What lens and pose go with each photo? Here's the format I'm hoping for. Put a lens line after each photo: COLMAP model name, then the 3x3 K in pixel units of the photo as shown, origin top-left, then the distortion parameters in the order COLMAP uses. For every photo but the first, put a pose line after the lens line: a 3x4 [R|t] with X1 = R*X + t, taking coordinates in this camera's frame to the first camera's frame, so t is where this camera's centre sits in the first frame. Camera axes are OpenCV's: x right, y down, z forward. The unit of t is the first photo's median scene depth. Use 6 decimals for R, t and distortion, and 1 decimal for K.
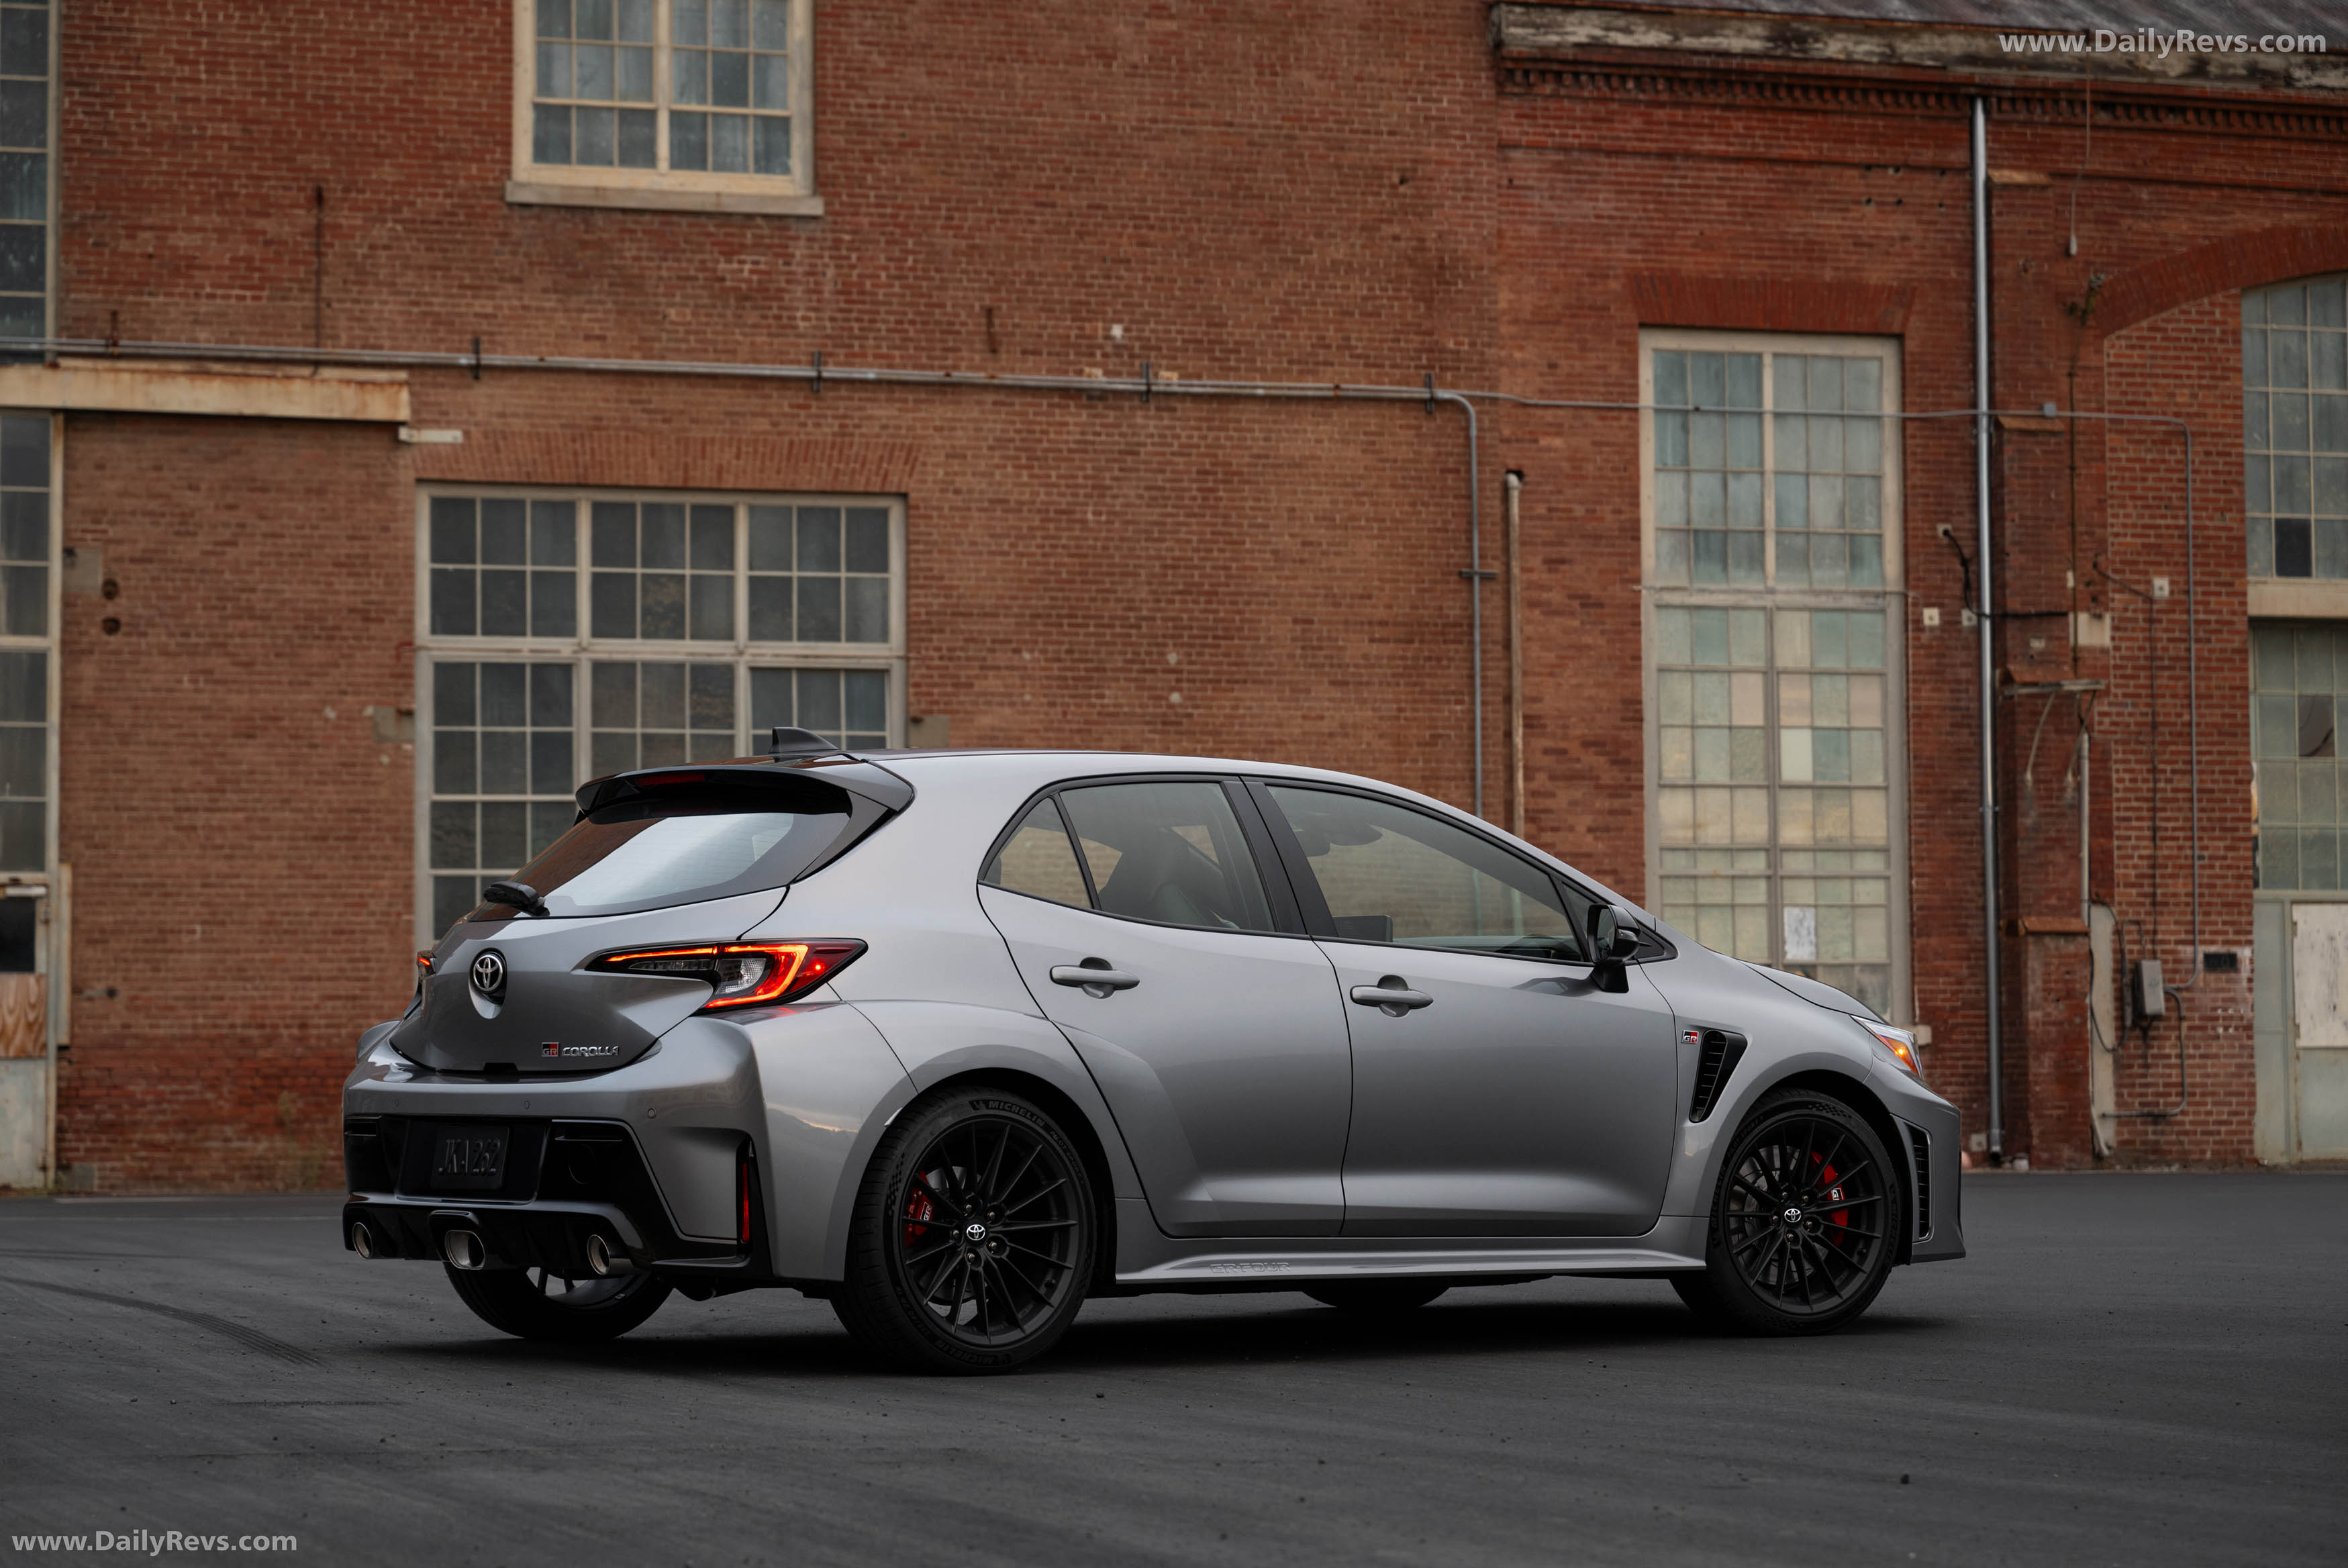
lens RADIAL K [[4705.0, 0, 1178.9], [0, 4705.0, 792.2], [0, 0, 1]] dist [-0.001517, 0.000000]
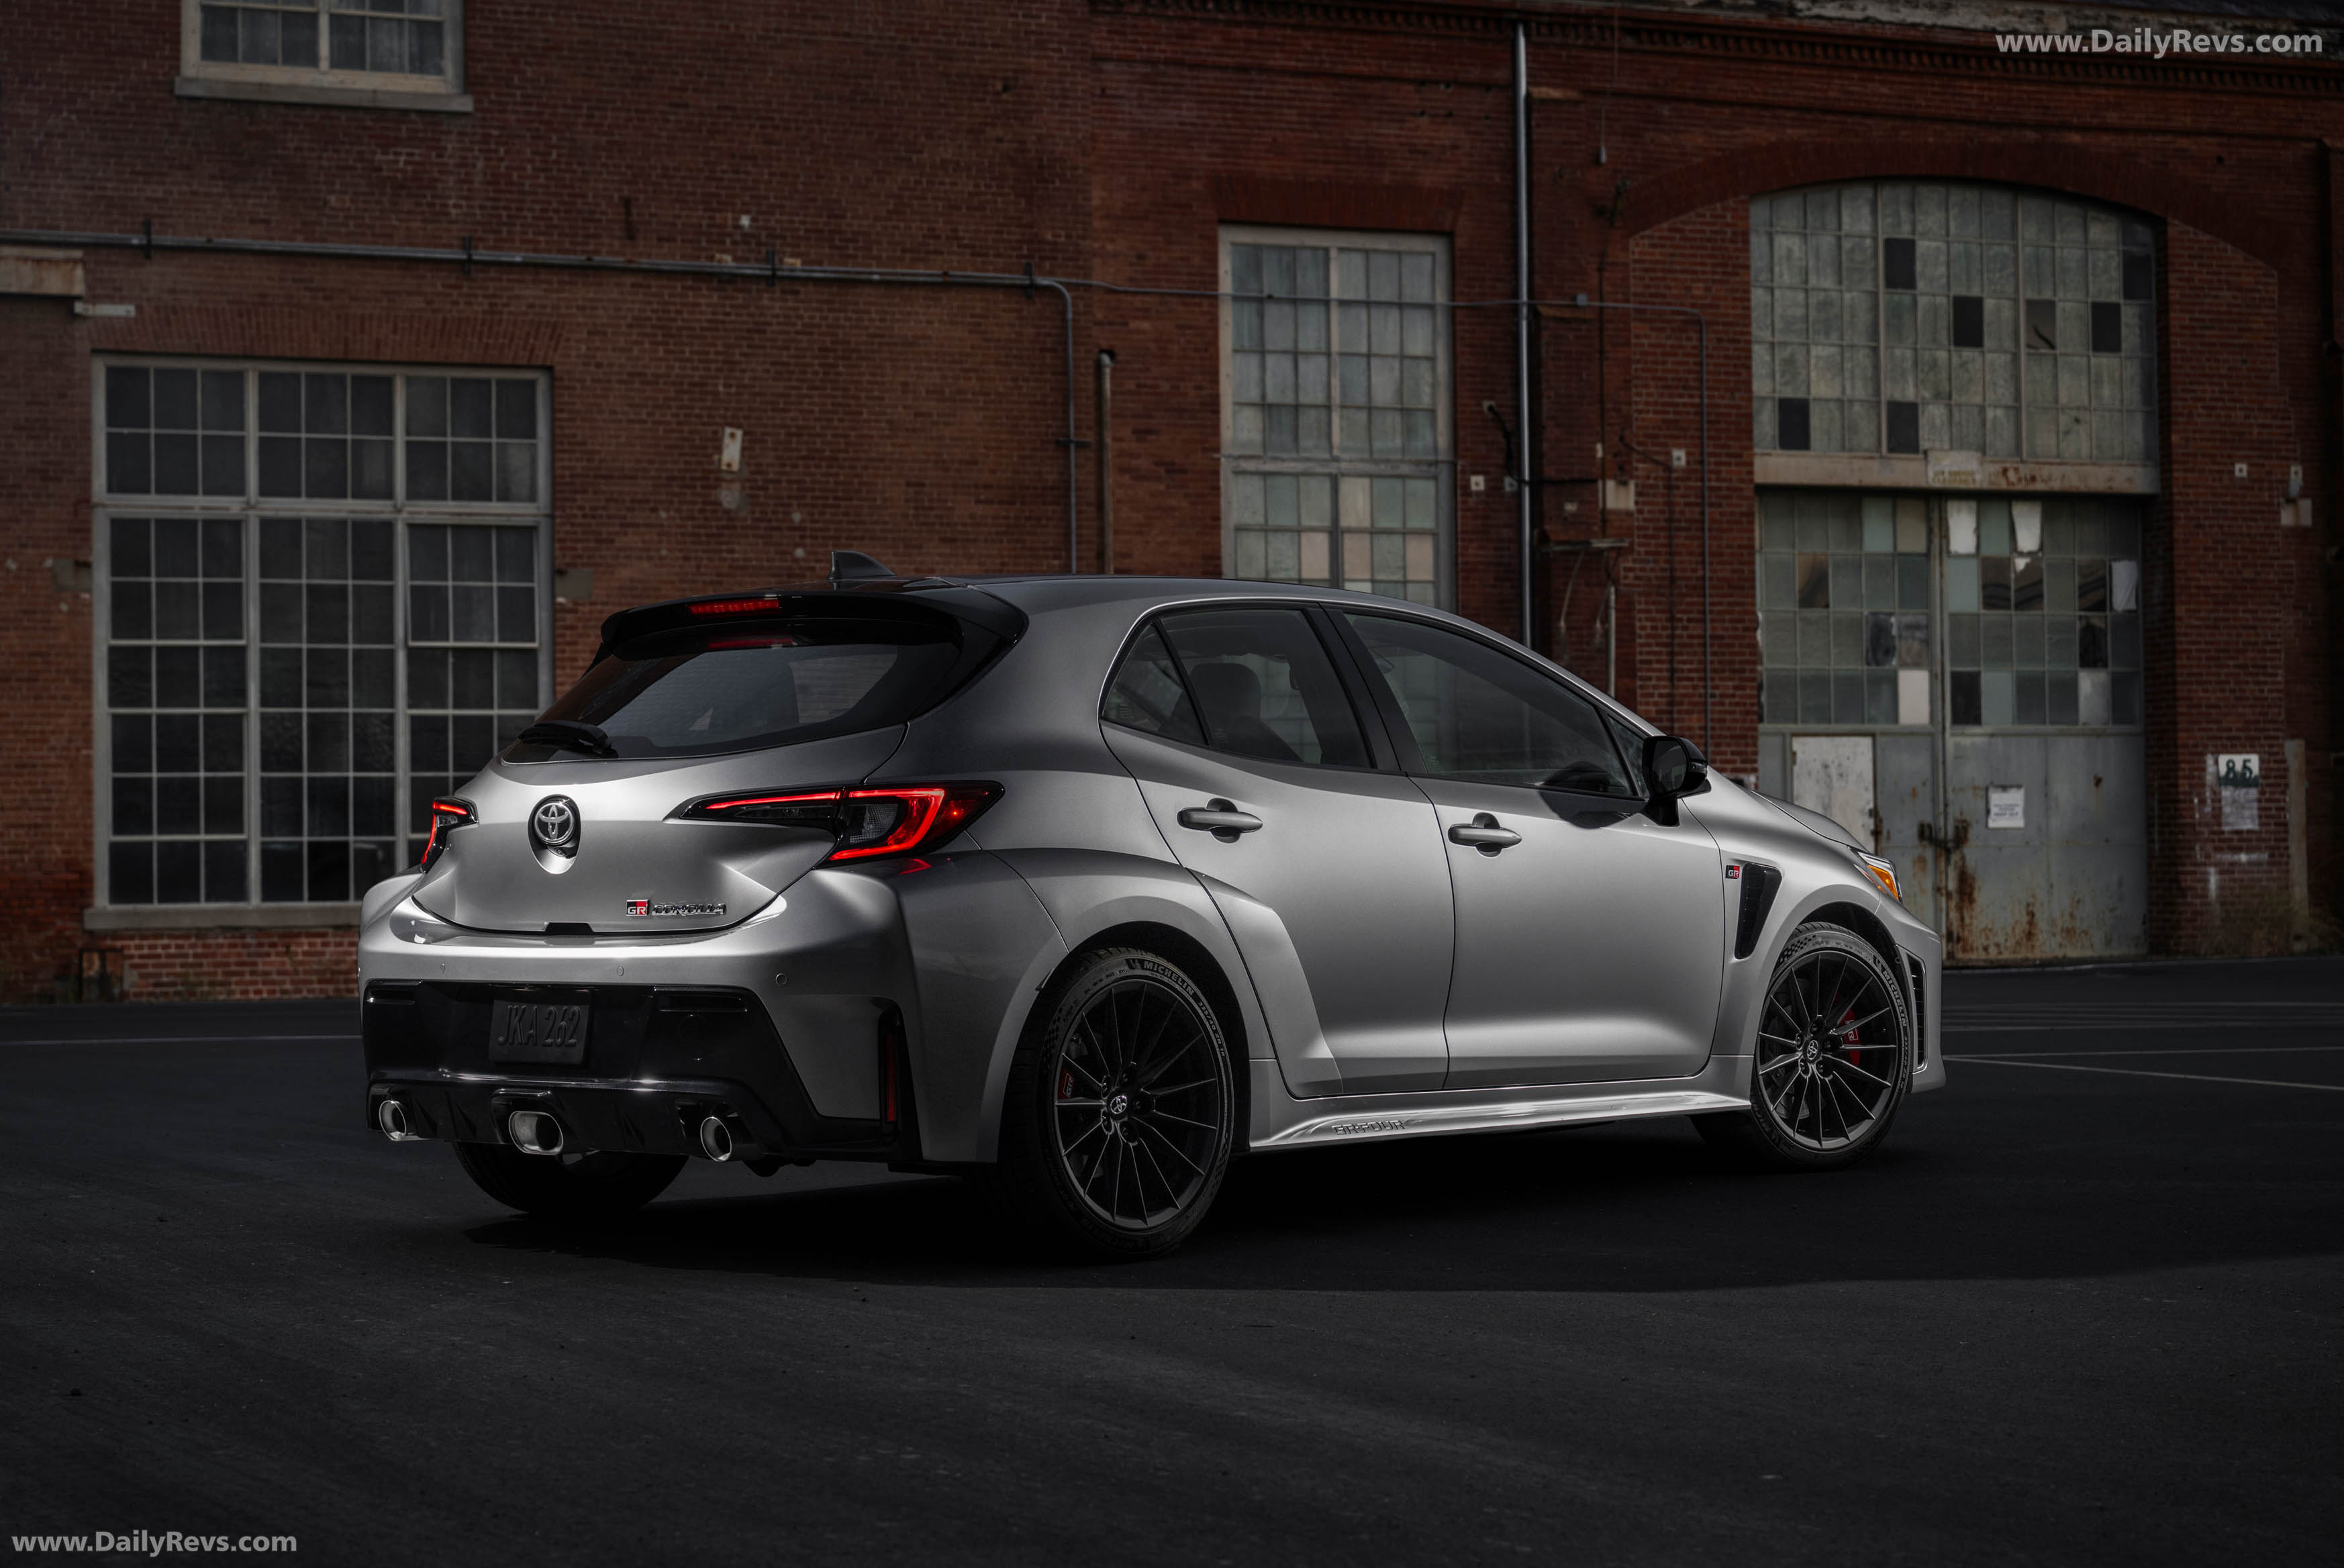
lens RADIAL K [[3718.4, 0, 1155.7], [0, 3718.4, 781.3], [0, 0, 1]] dist [0.004736, 0.000000]
pose [[0.998042, -0.003801, 0.062429, 0.028179], [0.001764, 0.999465, 0.032648, 0.005350], [-0.062519, -0.032474, 0.997515, 0.117209]]
